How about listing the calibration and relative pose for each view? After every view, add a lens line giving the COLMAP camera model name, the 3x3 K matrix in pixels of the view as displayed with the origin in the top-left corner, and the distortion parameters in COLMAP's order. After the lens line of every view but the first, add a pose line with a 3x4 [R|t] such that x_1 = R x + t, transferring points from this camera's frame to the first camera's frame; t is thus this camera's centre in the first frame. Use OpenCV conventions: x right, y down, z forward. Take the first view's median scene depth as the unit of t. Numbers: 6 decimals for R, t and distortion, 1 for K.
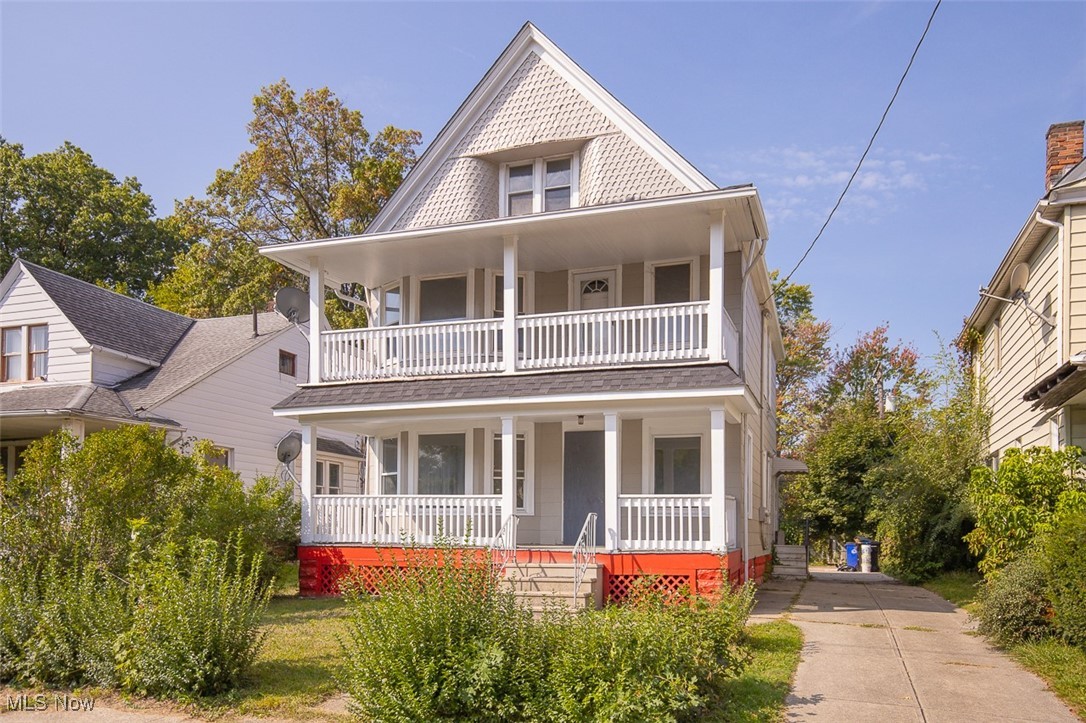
lens RADIAL K [[791.9, 0, 529.7], [0, 791.9, 389.8], [0, 0, 1]] dist [0.049304, -0.005595]
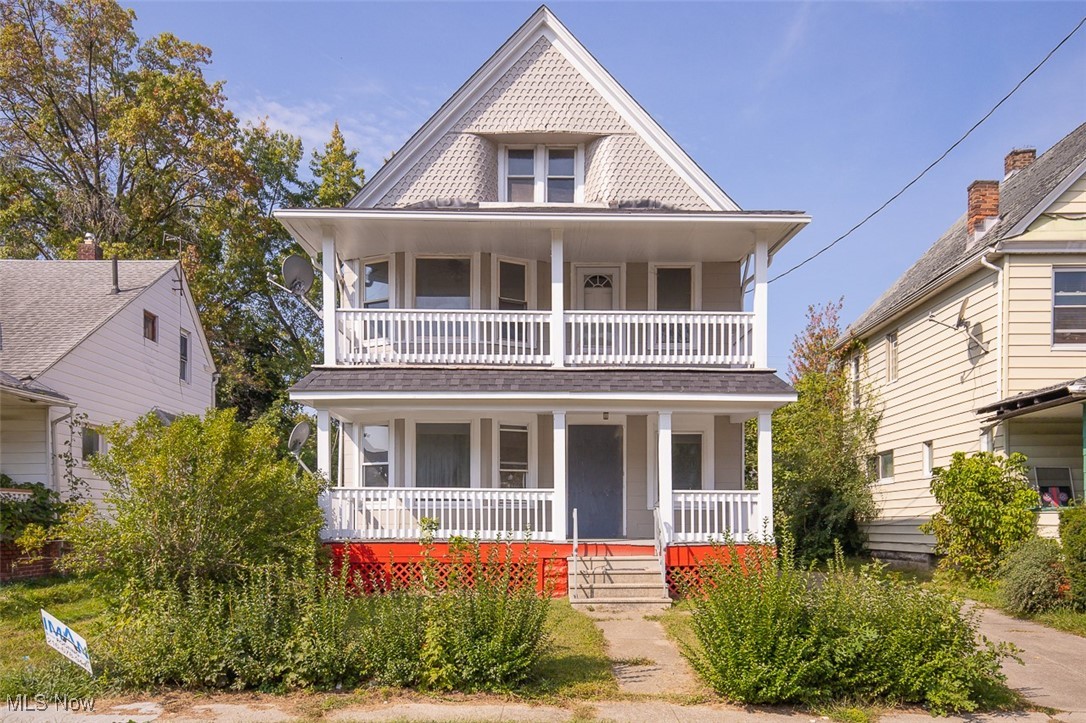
lens RADIAL K [[886.4, 0, 542.1], [0, 886.4, 368.1], [0, 0, 1]] dist [0.071295, 0.007249]
pose [[0.942415, 0.050048, 0.330679, -0.367297], [-0.051927, 0.998646, -0.003155, -0.013610], [-0.330389, -0.014198, 0.943738, -0.045384]]
